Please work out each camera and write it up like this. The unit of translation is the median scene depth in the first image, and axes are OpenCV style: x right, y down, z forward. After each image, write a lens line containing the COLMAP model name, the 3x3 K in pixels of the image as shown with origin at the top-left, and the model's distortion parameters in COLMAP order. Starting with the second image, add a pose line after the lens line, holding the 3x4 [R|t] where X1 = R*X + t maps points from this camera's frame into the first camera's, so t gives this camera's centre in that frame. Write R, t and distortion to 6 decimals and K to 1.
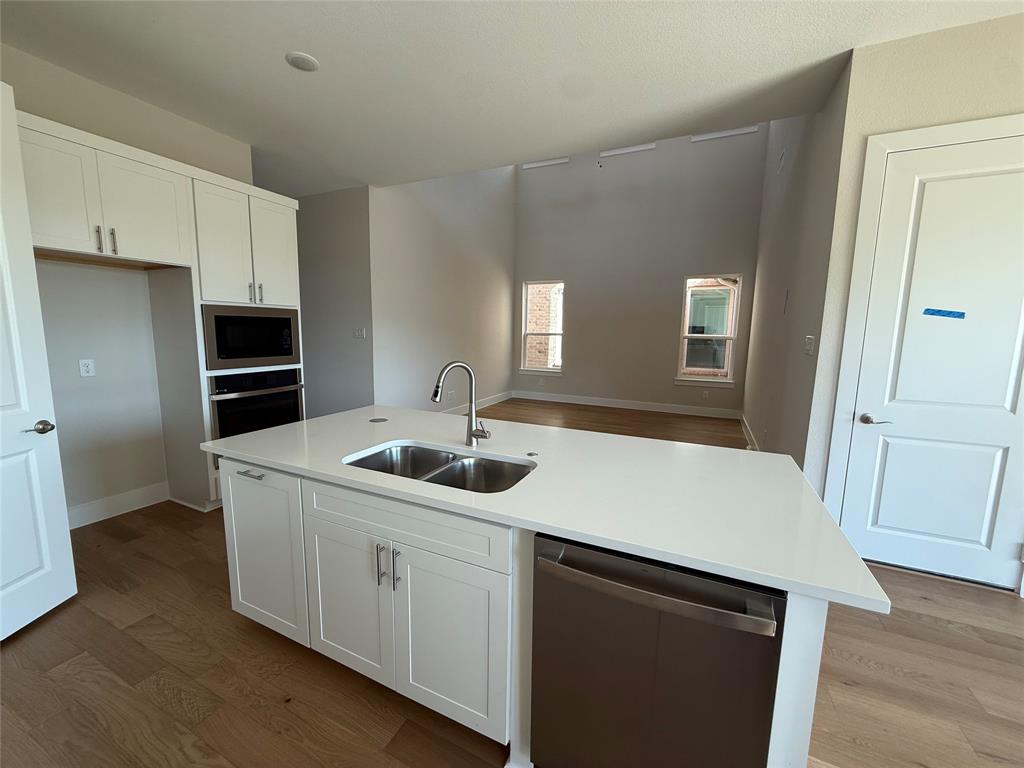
lens RADIAL K [[408.4, 0, 509.5], [0, 408.4, 385.2], [0, 0, 1]] dist [-0.000286, 0.000488]
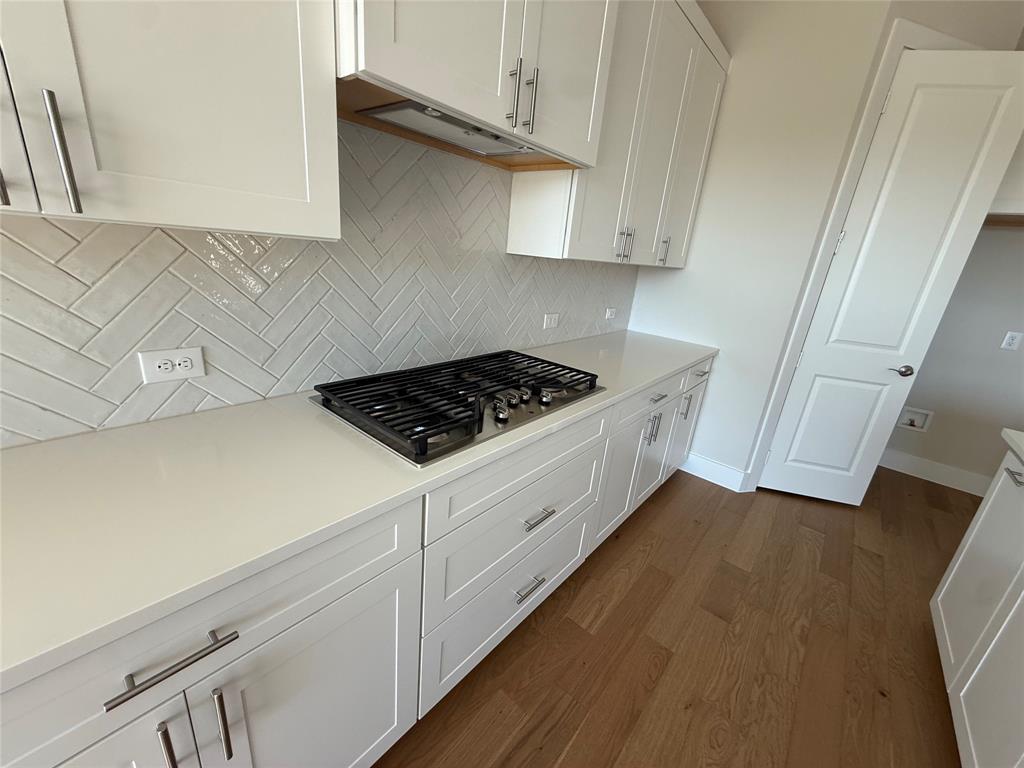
lens RADIAL K [[412.7, 0, 512.0], [0, 412.7, 384.0], [0, 0, 1]] dist [0.001946, 0.000274]
pose [[-0.249408, 0.263798, -0.931776, 0.166270], [-0.230974, 0.918209, 0.321781, 0.007533], [0.940450, 0.295471, -0.168078, 0.072151]]
